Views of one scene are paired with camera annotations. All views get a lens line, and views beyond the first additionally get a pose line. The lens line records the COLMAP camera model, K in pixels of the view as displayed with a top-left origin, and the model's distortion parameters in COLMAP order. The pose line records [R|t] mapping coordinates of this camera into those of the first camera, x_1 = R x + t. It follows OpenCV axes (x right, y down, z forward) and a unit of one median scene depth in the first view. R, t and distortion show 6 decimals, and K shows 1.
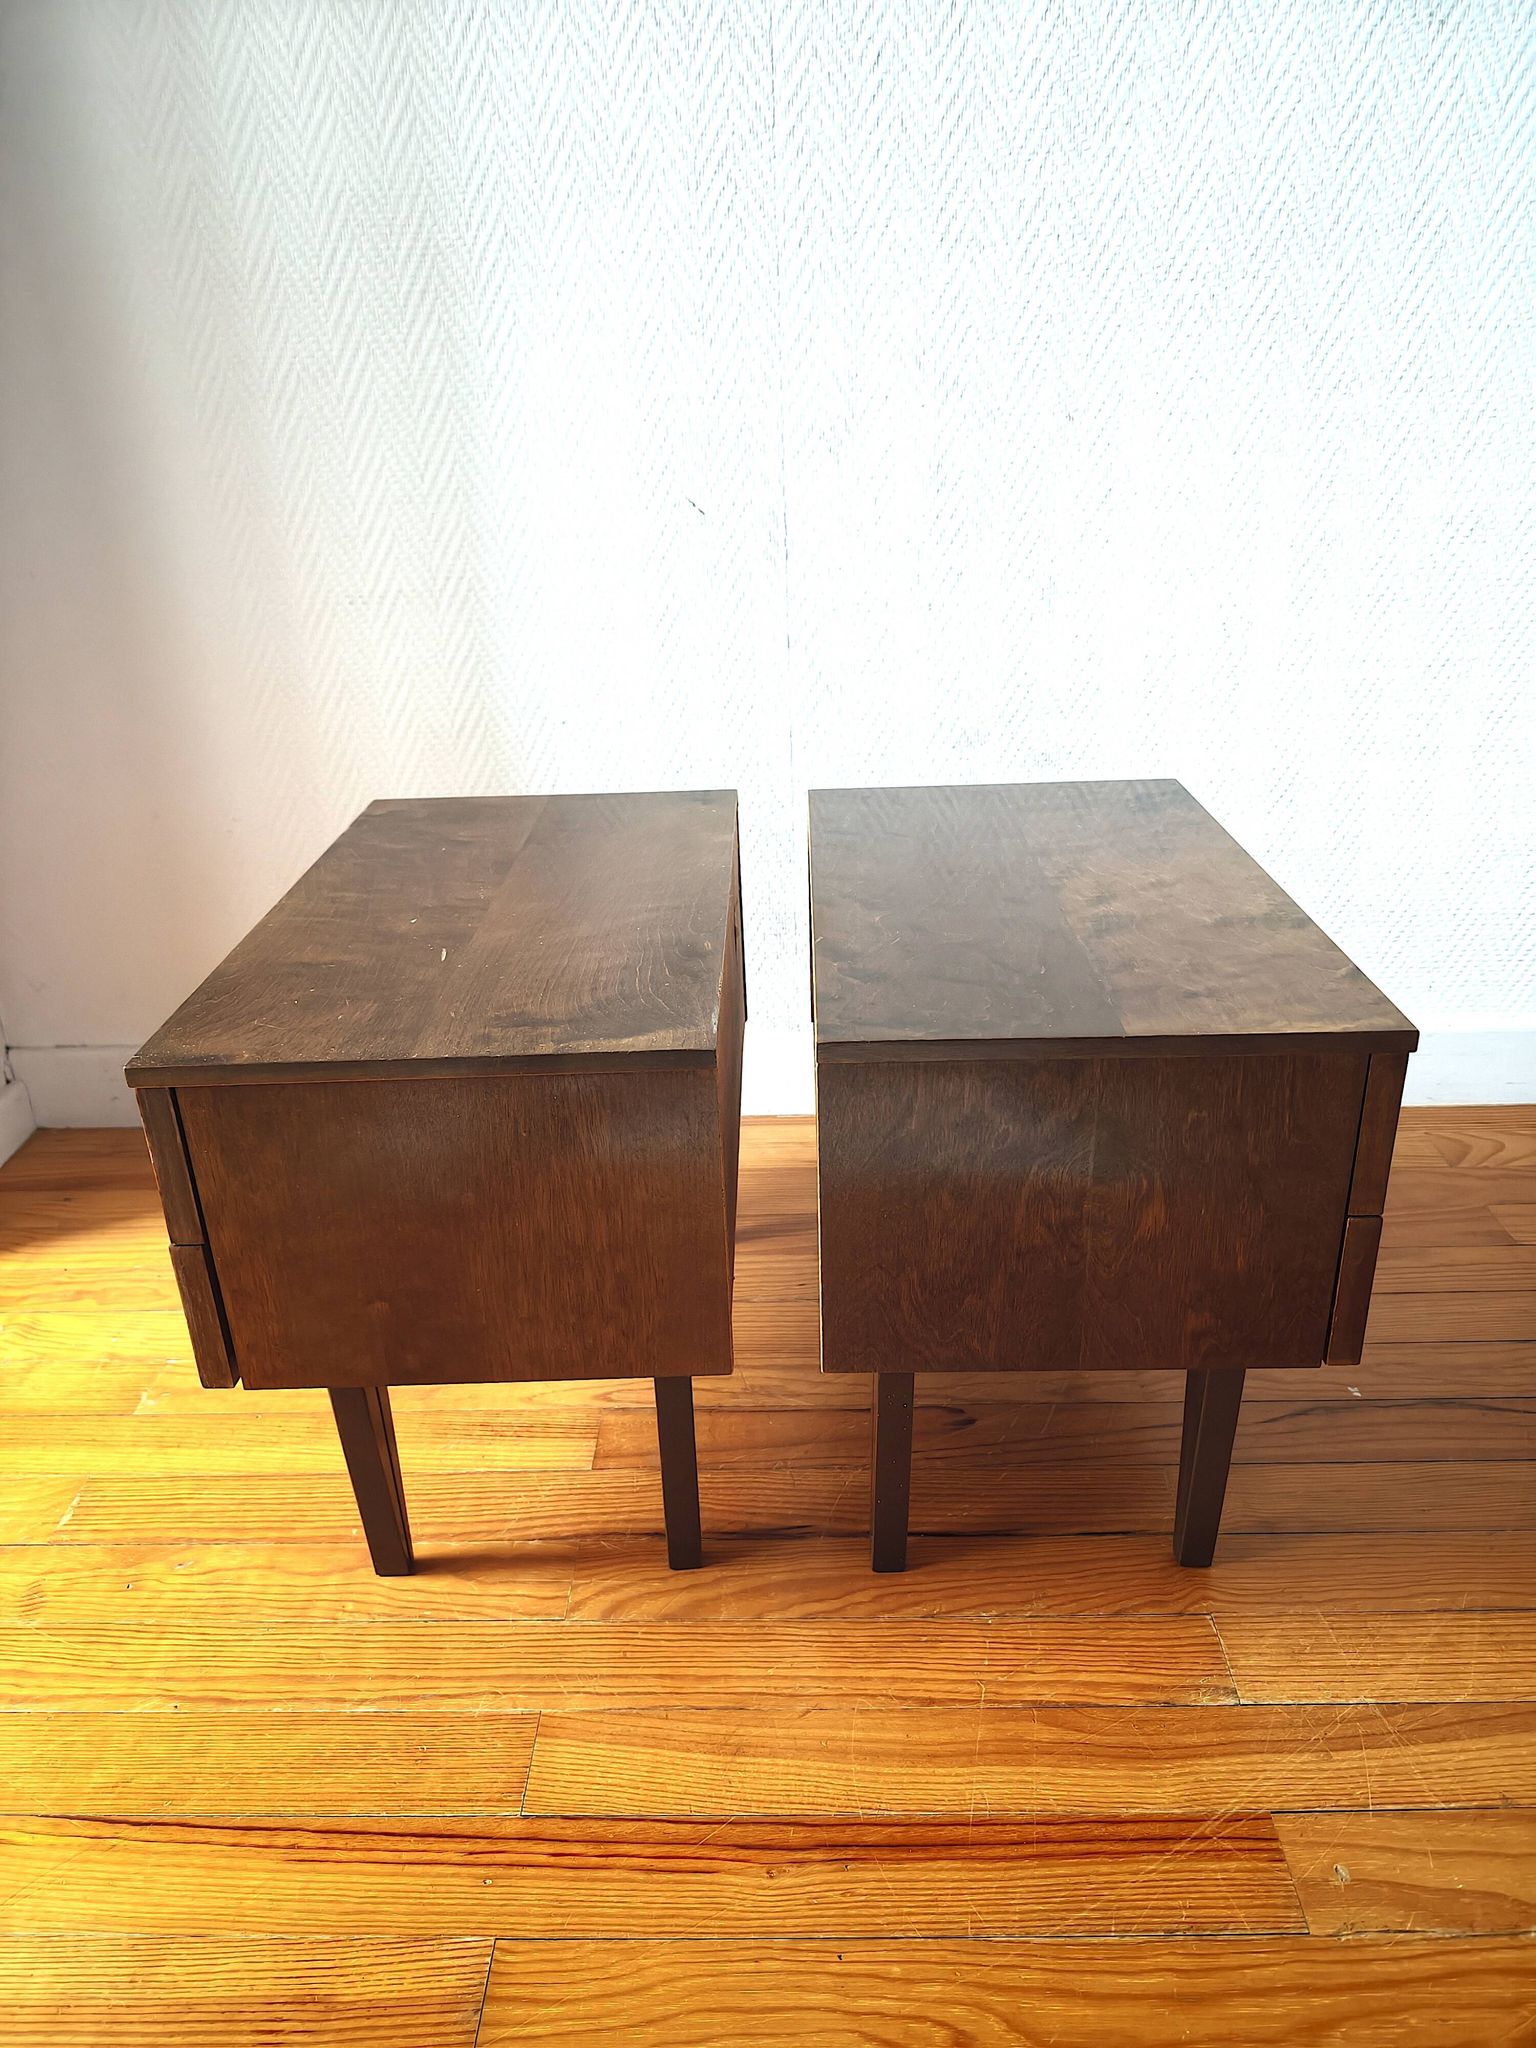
lens RADIAL K [[1430.7, 0, 777.0], [0, 1430.7, 1027.1], [0, 0, 1]] dist [0.007517, -0.025231]
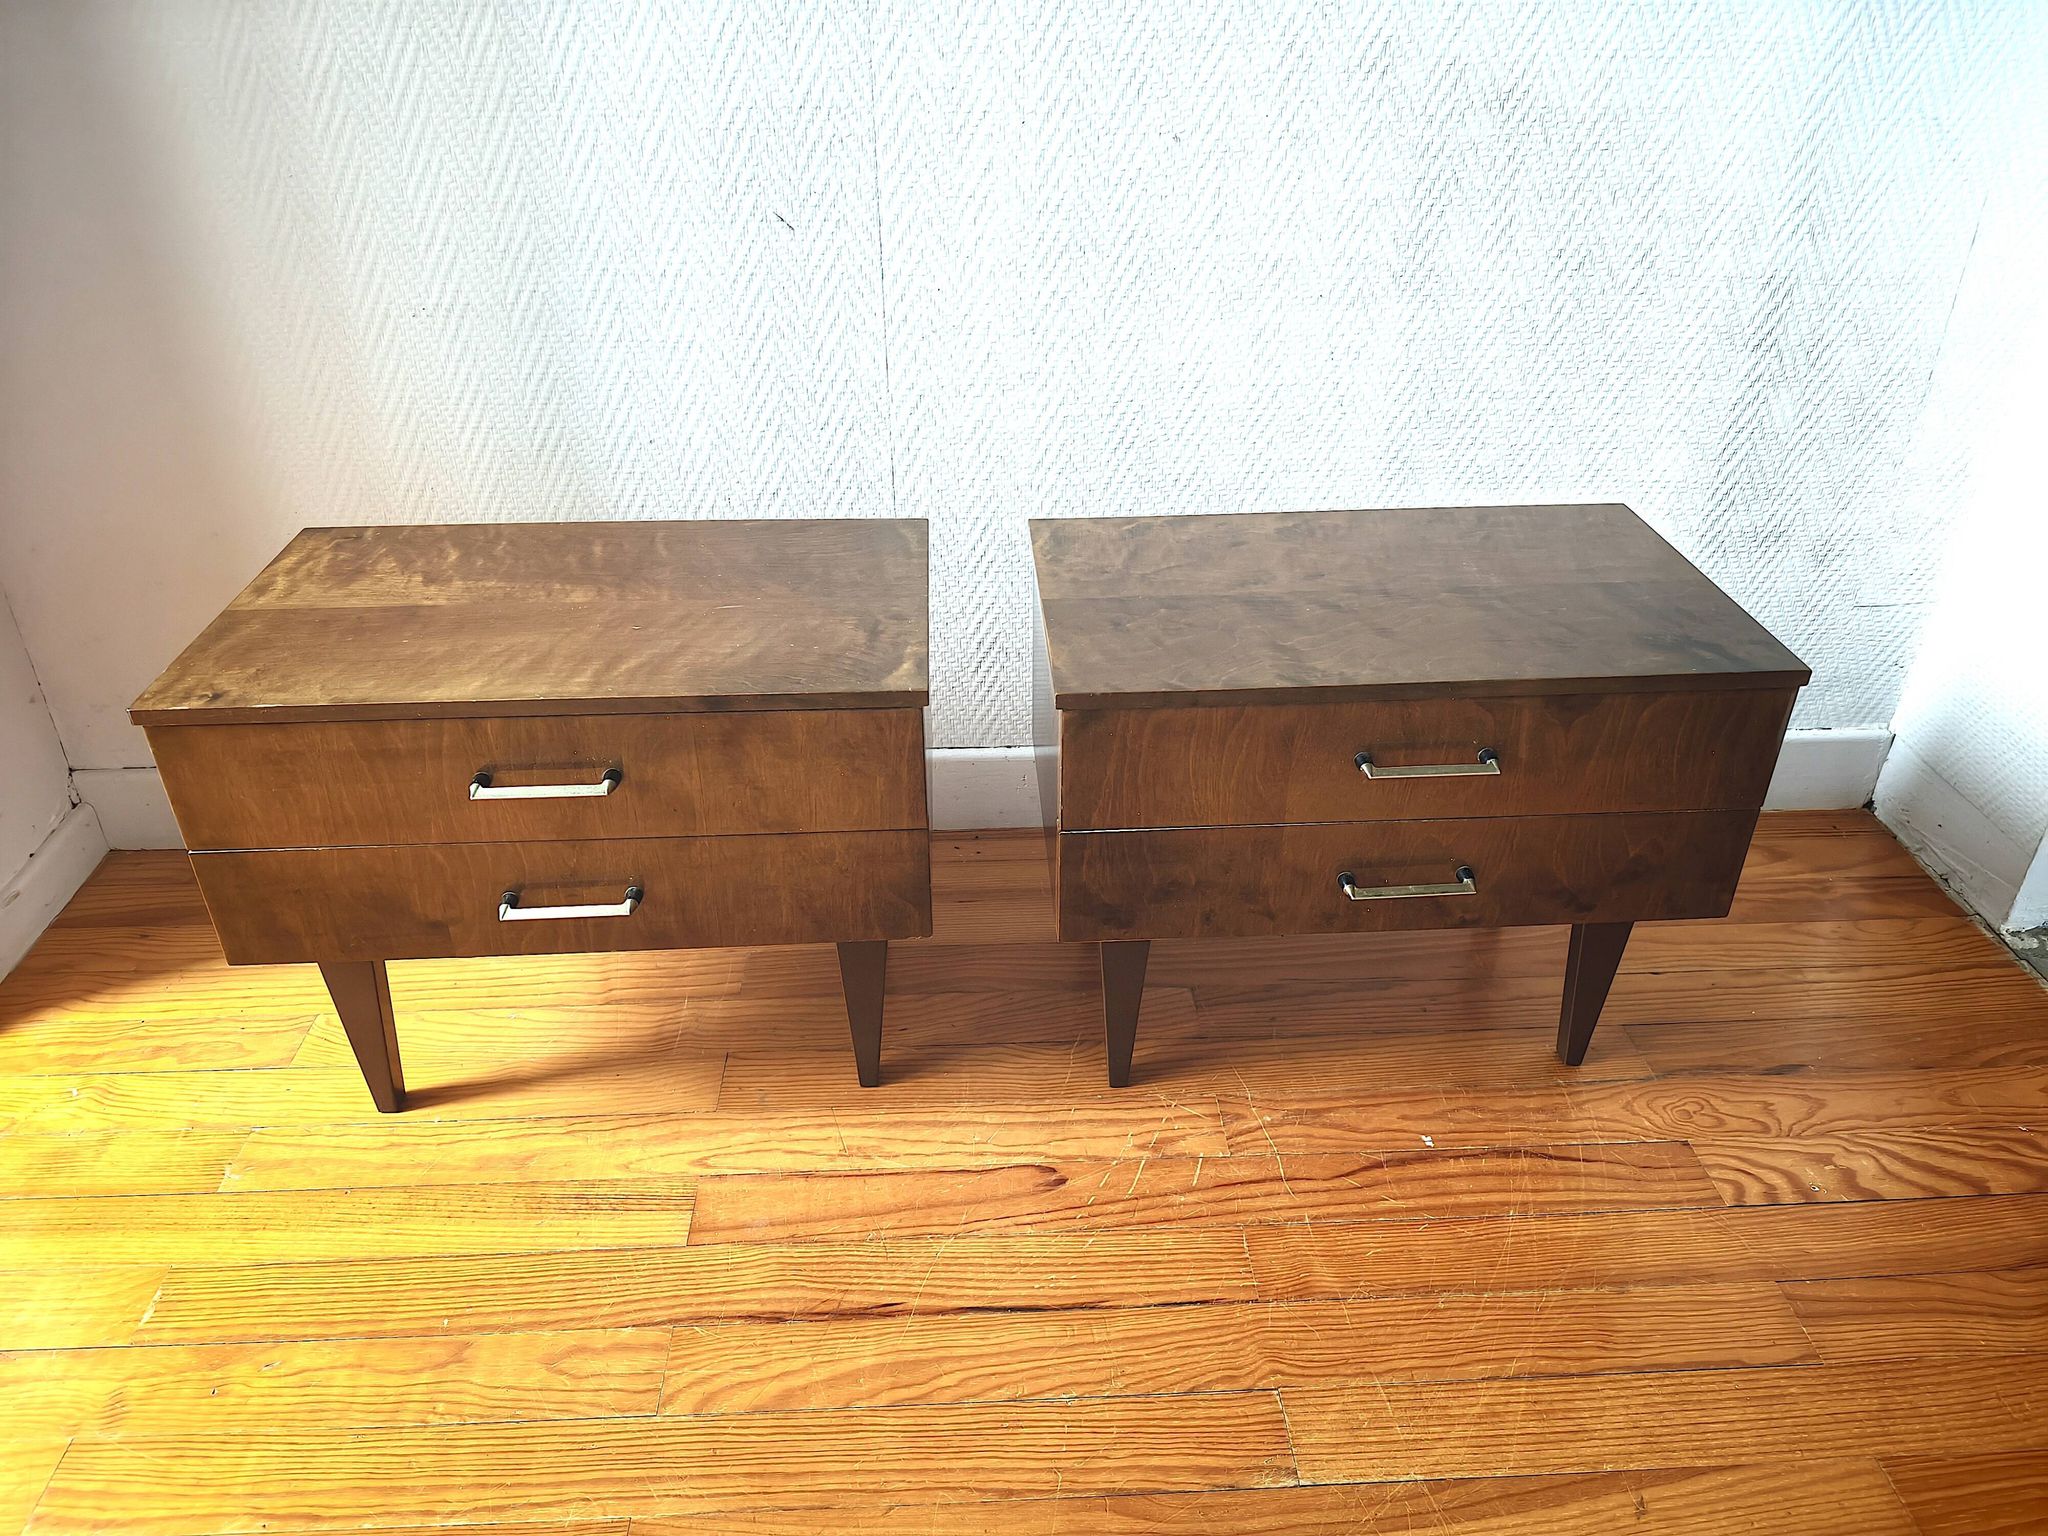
lens RADIAL K [[1430.7, 0, 1031.8], [0, 1430.7, 758.6], [0, 0, 1]] dist [0.007517, -0.025231]
pose [[0.997104, -0.007023, 0.075724, 0.041313], [-0.001432, 0.993817, 0.111021, -0.152369], [-0.076035, -0.110808, 0.990929, 0.018393]]
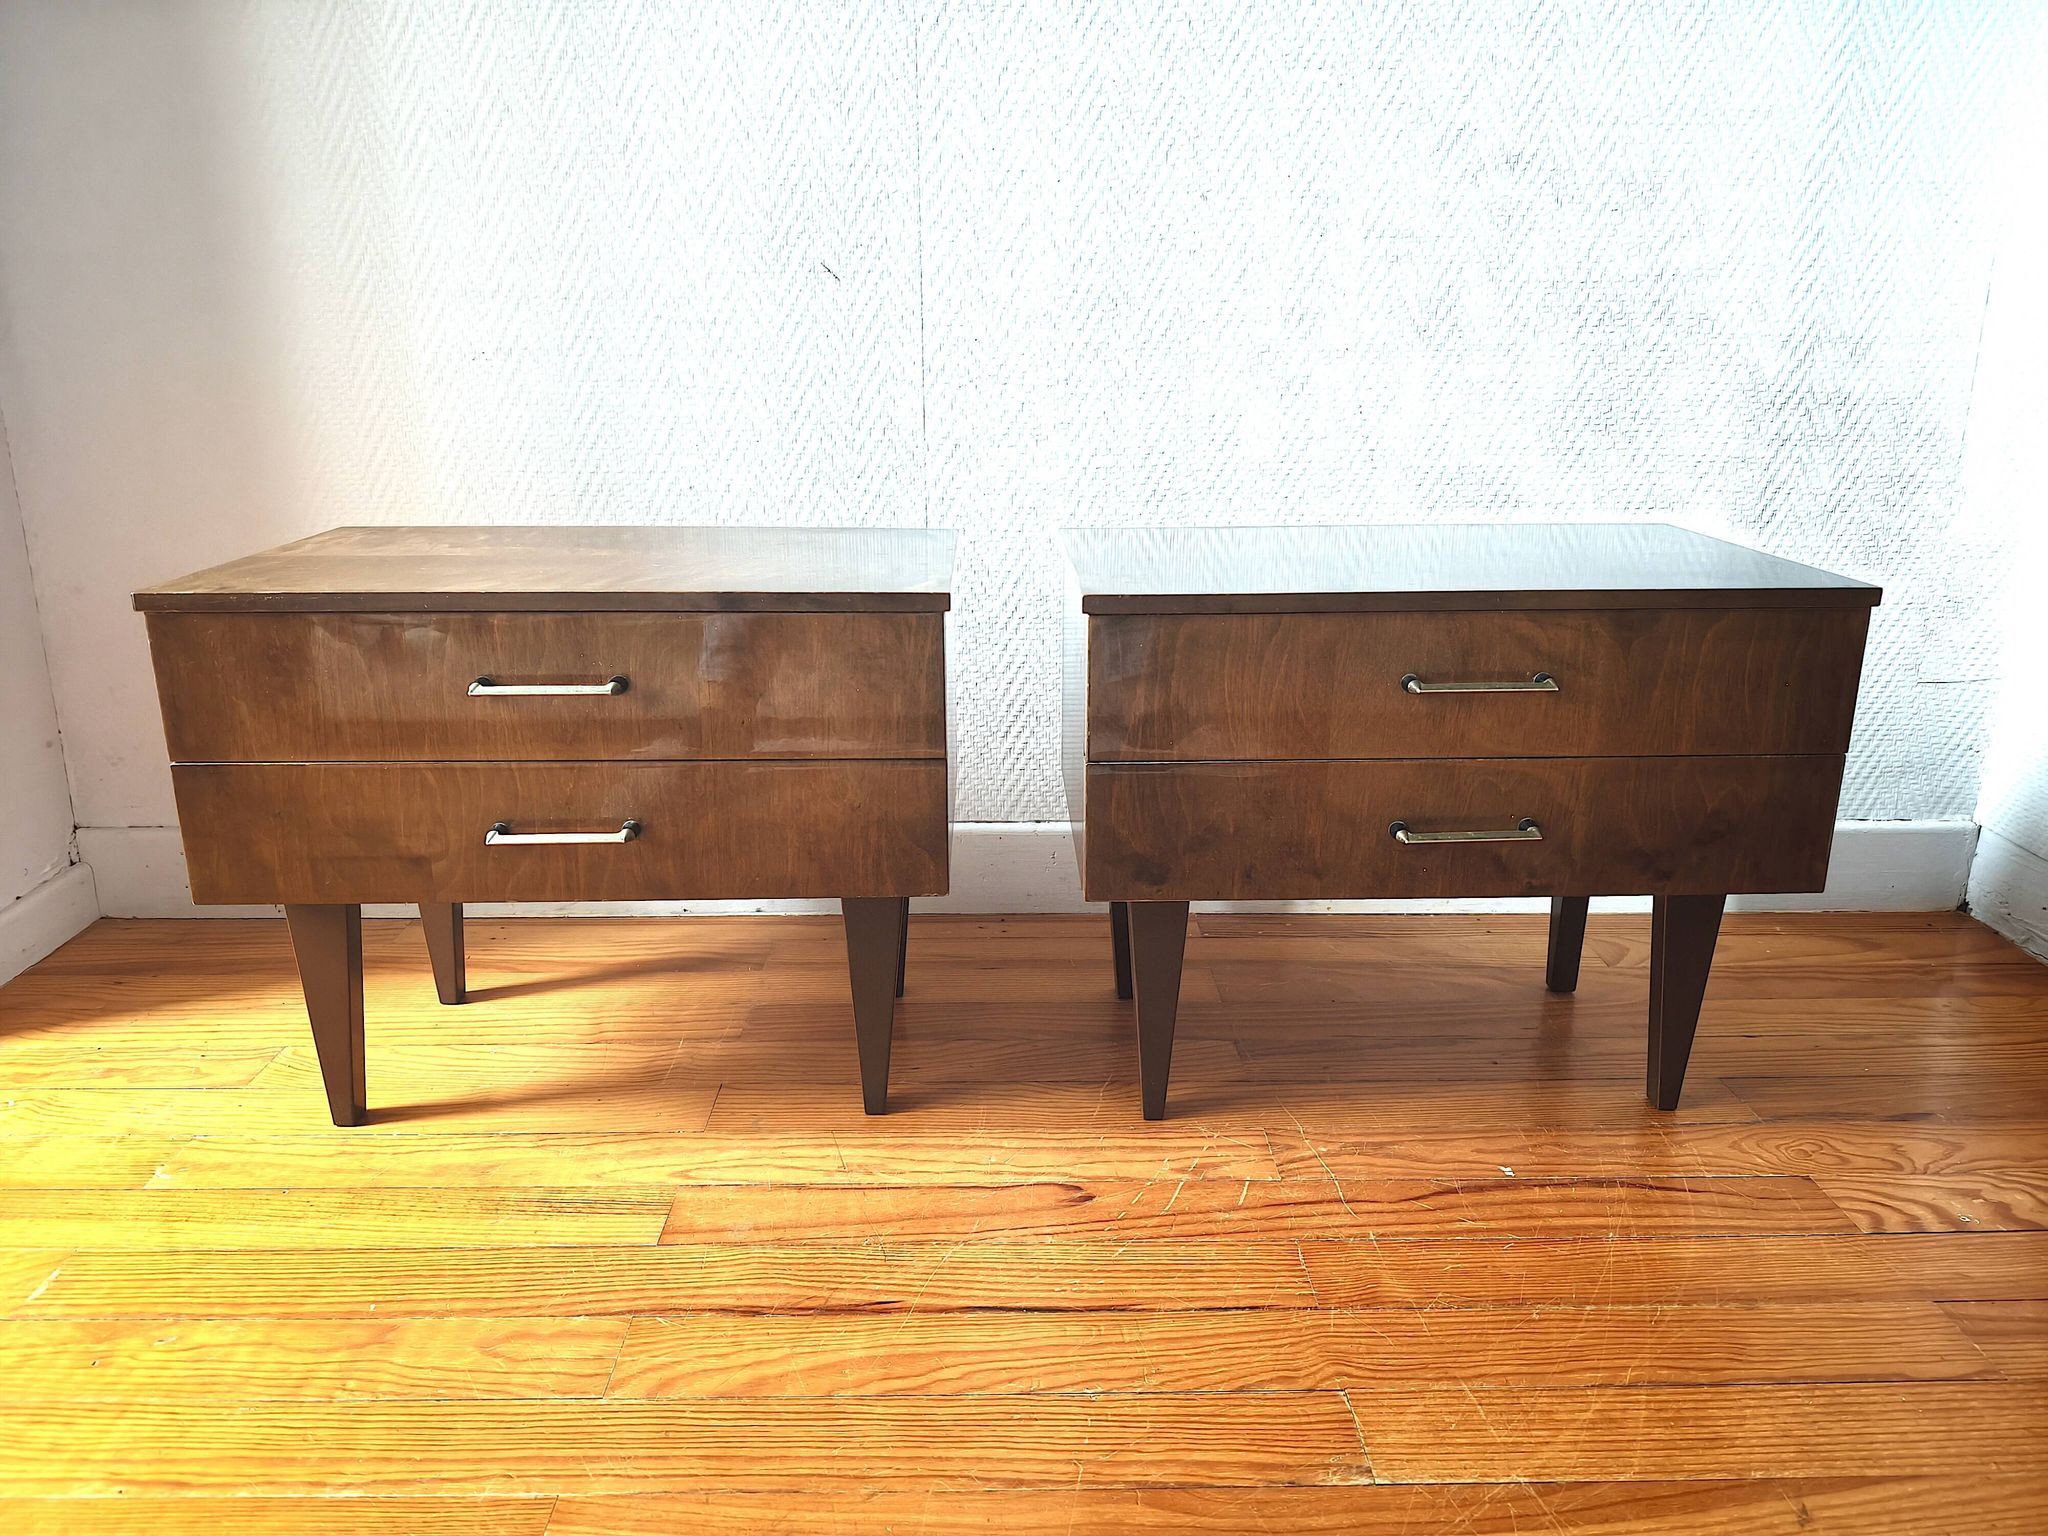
lens RADIAL K [[1430.7, 0, 1027.4], [0, 1430.7, 752.5], [0, 0, 1]] dist [0.007517, -0.025231]
pose [[0.998876, 0.020946, 0.042523, 0.057205], [-0.014697, 0.989715, -0.142293, 0.136710], [-0.045066, 0.141508, 0.988911, 0.077656]]
